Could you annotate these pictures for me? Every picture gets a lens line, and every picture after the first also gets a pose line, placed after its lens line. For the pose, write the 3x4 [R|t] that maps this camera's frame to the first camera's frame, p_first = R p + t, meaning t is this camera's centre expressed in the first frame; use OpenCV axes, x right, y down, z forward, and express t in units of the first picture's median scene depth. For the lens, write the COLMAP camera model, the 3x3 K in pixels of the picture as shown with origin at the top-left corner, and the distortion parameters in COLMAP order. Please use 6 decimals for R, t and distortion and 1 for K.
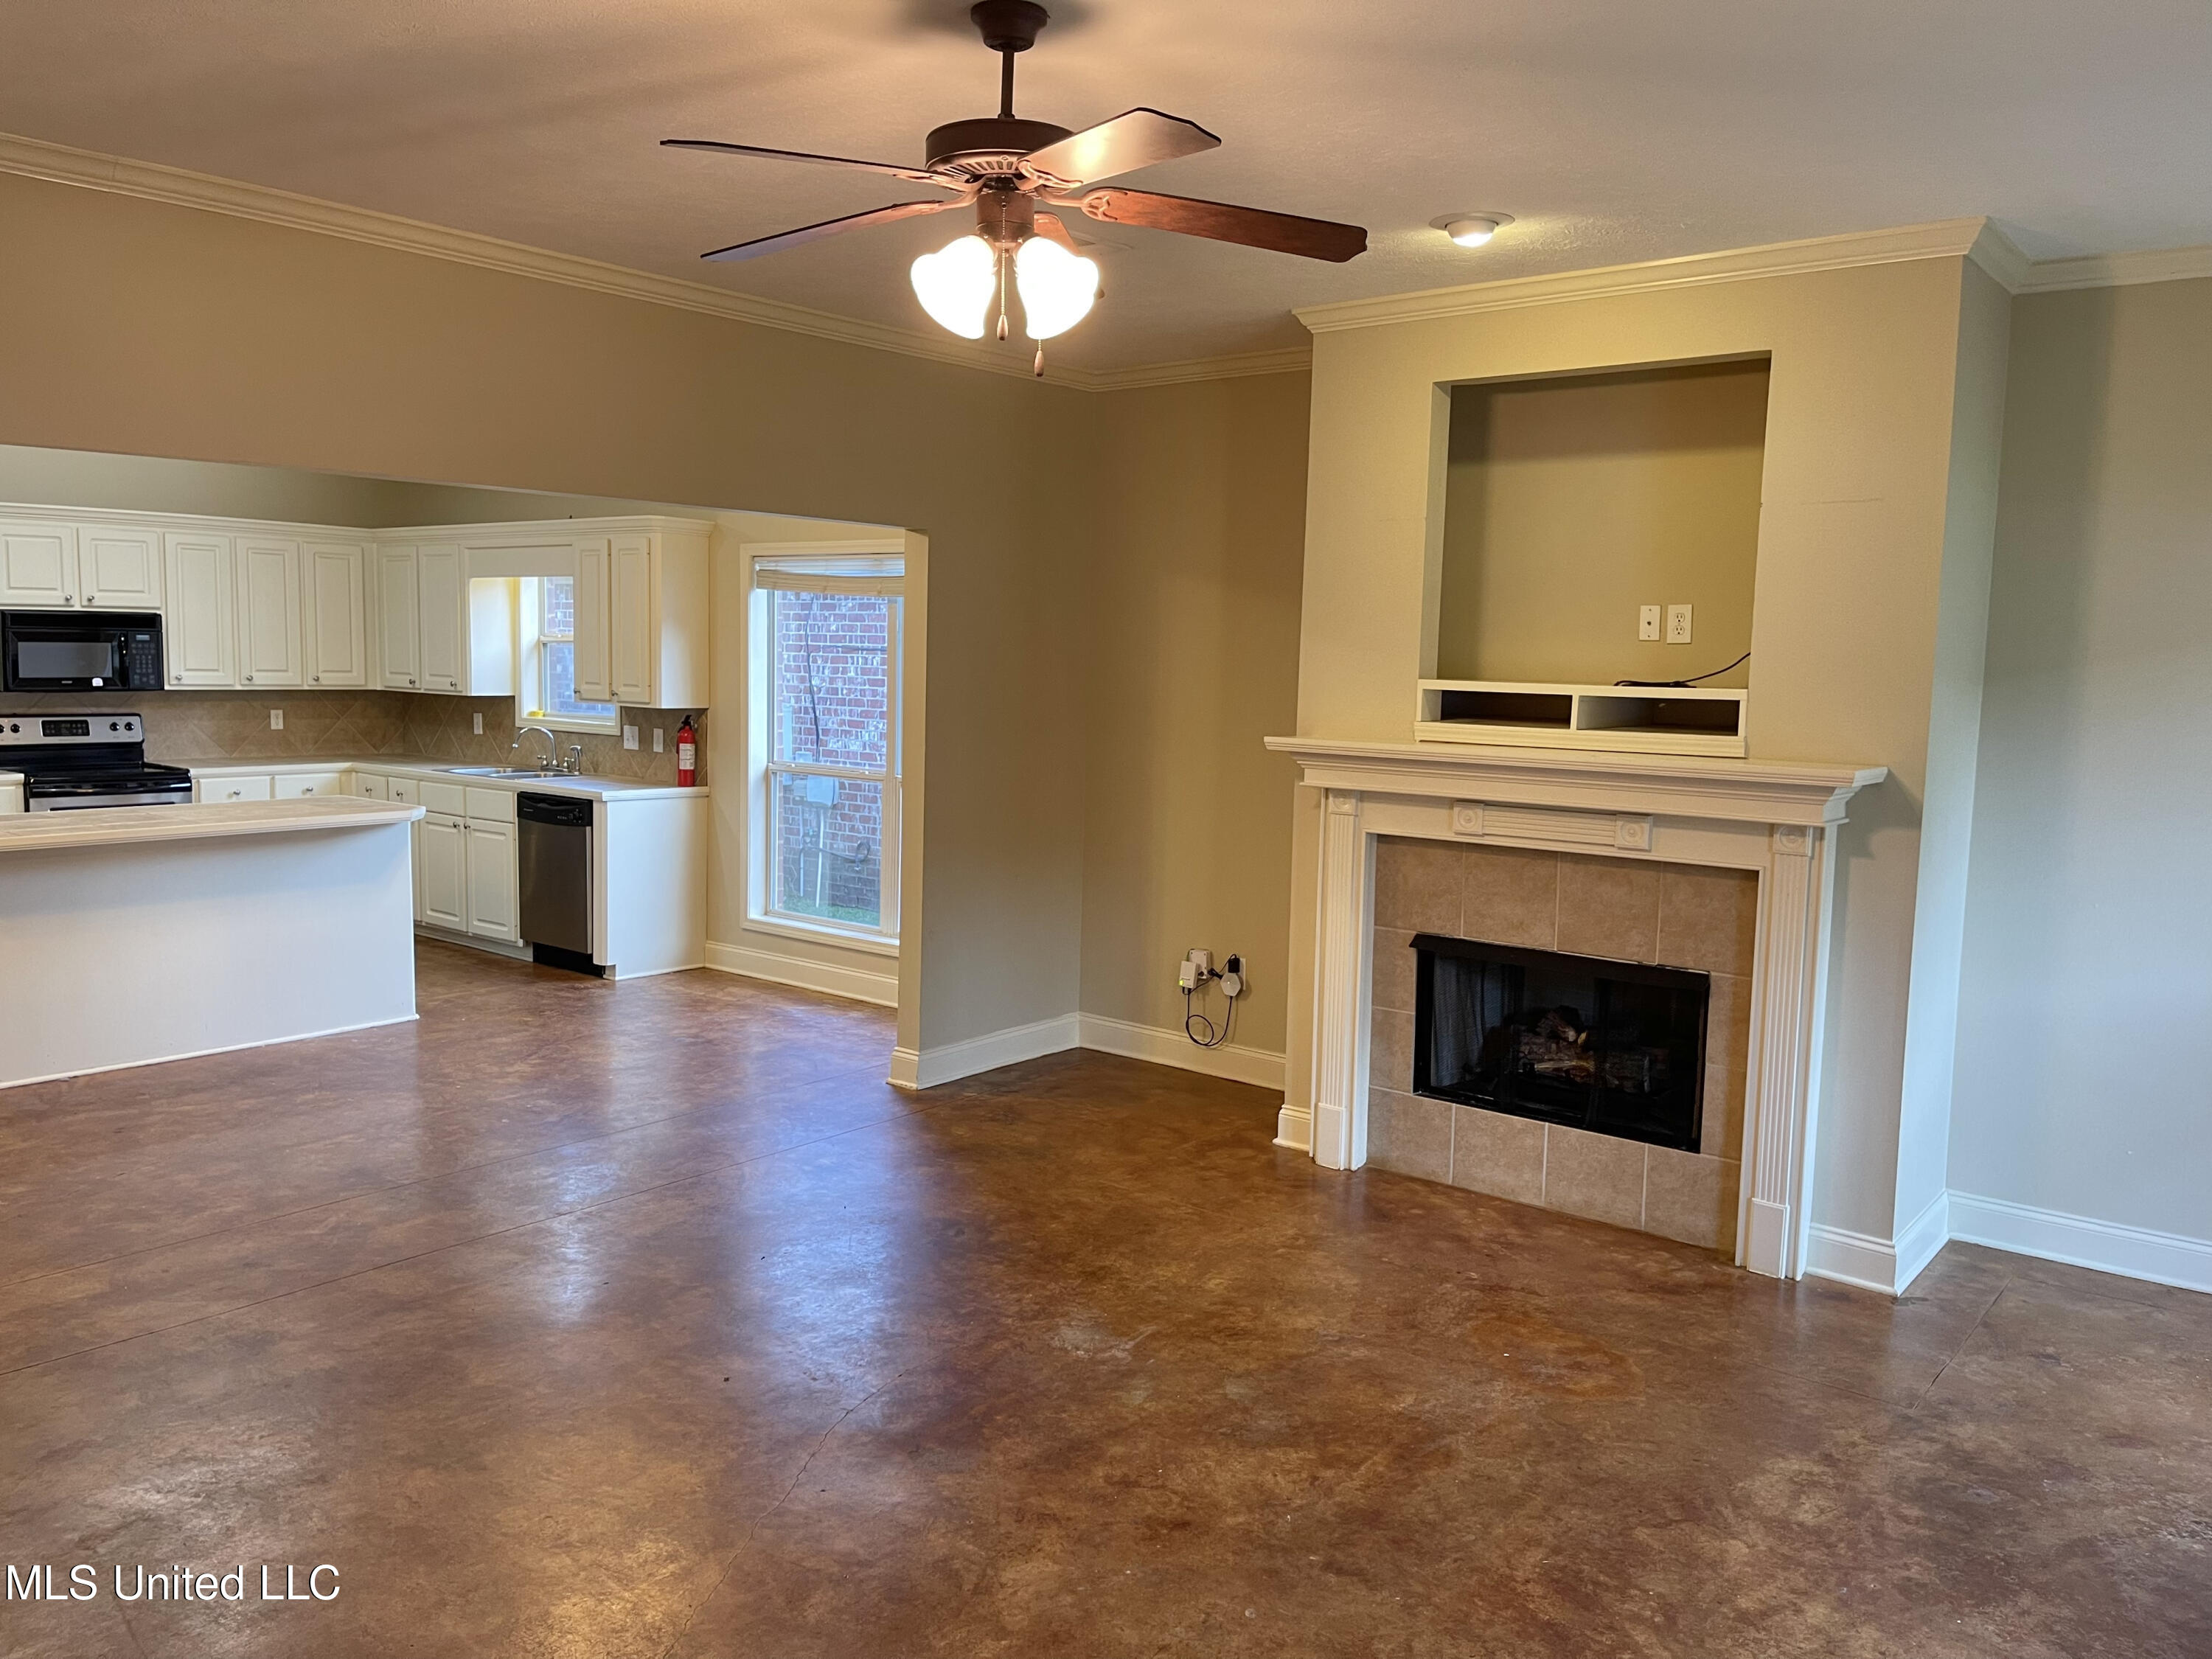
lens RADIAL K [[1675.3, 0, 1096.6], [0, 1675.3, 823.0], [0, 0, 1]] dist [0.075000, -0.100411]
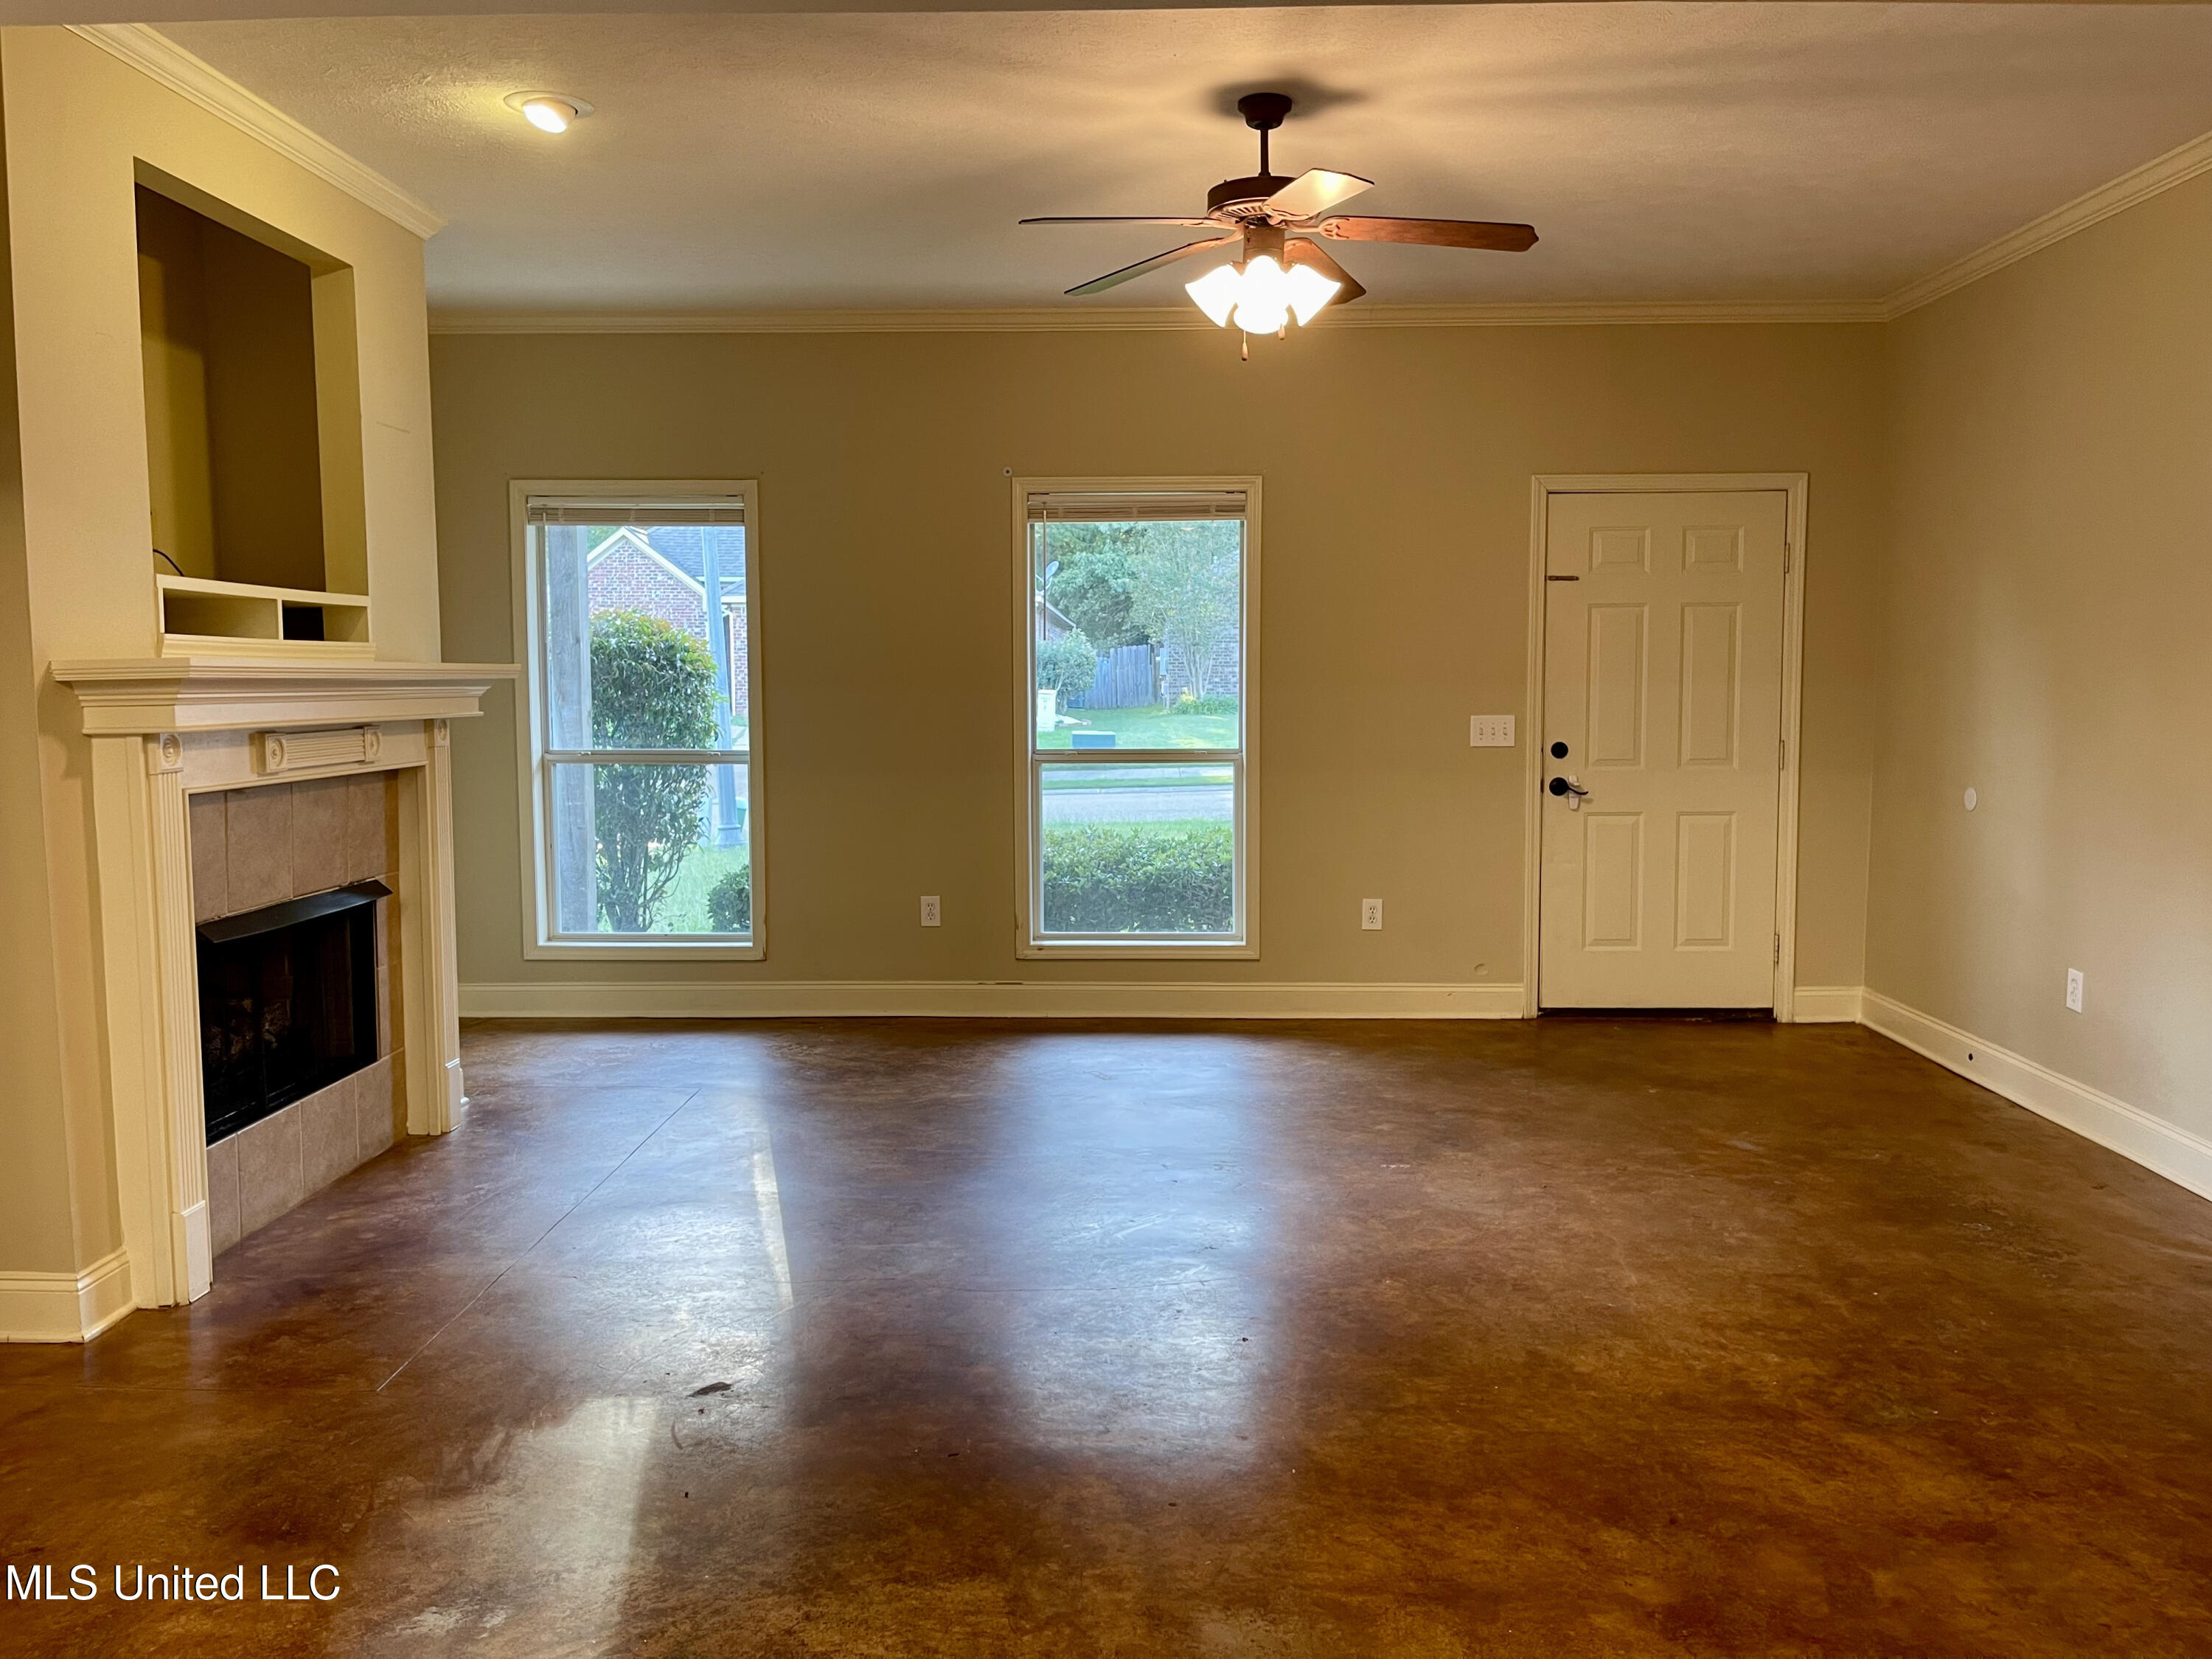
lens RADIAL K [[1675.3, 0, 1096.6], [0, 1675.3, 823.0], [0, 0, 1]] dist [0.075000, -0.100411]
pose [[-0.611332, -0.087604, 0.786510, -0.610572], [0.071735, 0.983628, 0.165317, -0.070404], [-0.788116, 0.157484, -0.595039, 1.107443]]
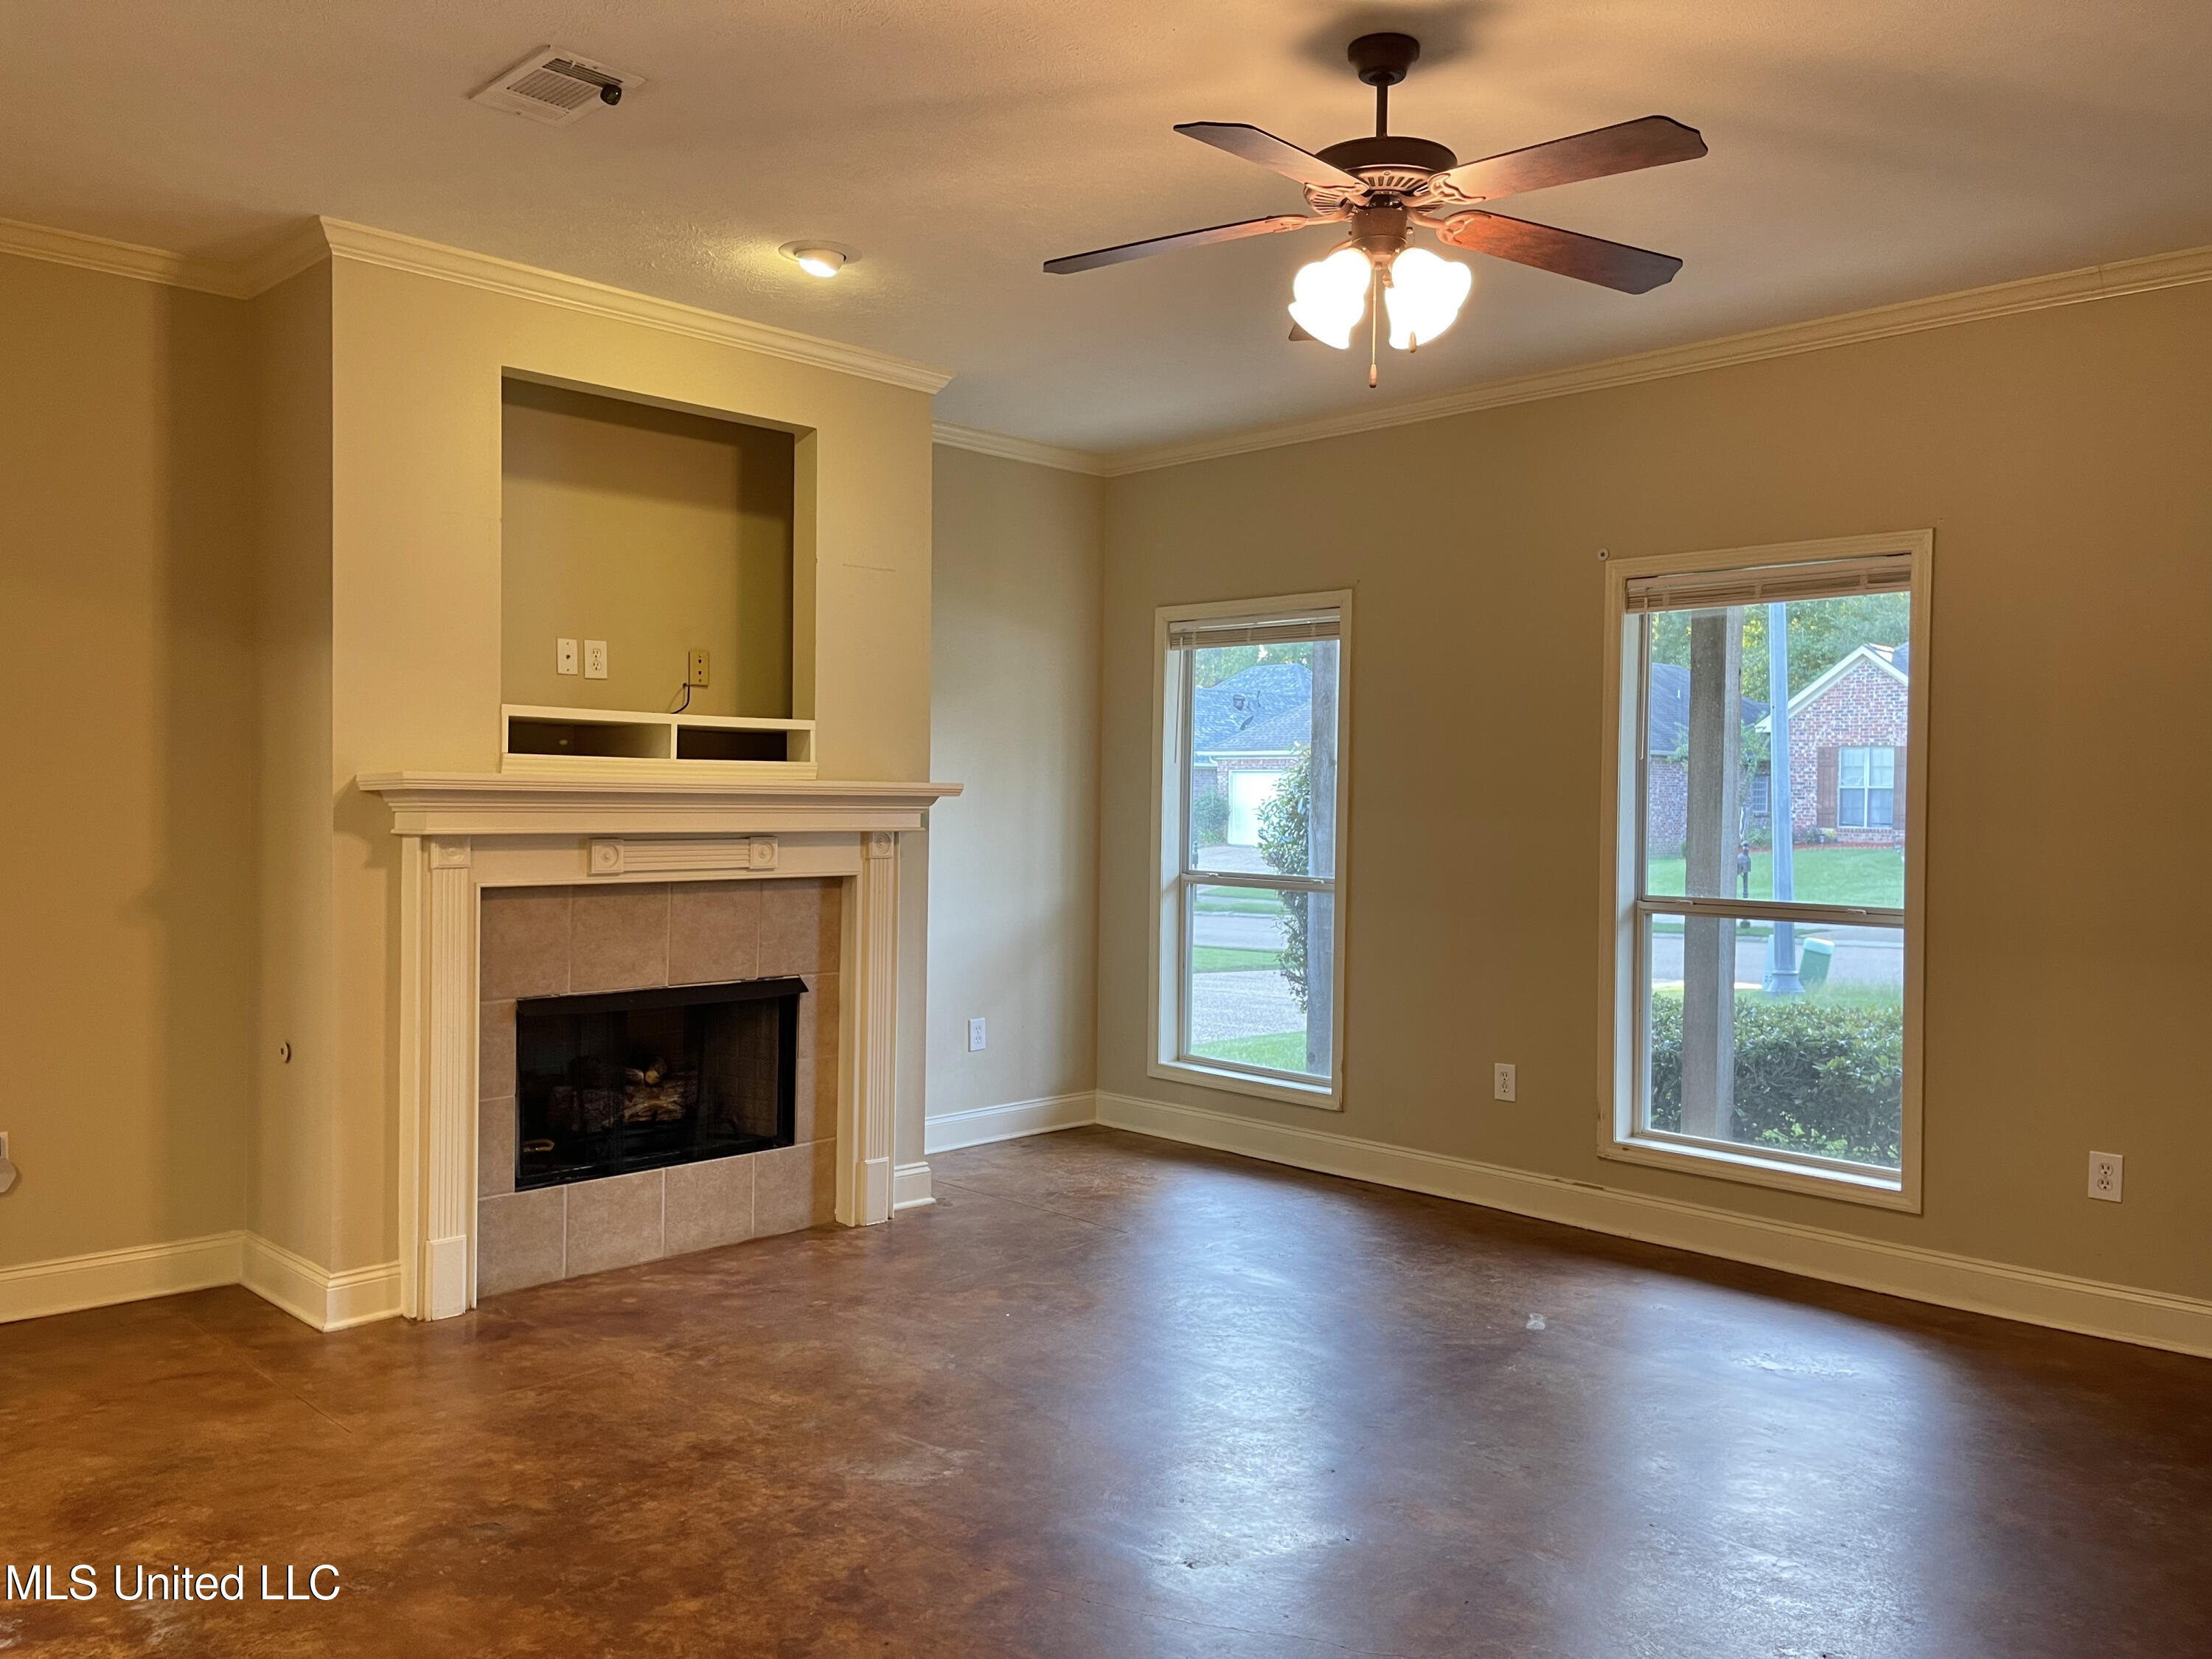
lens RADIAL K [[1676.4, 0, 1097.5], [0, 1676.4, 812.3], [0, 0, 1]] dist [0.078771, -0.105001]
pose [[0.101343, -0.028870, 0.994433, -0.624087], [0.091727, 0.995592, 0.019556, -0.019073], [-0.990614, 0.089234, 0.103544, 0.602563]]
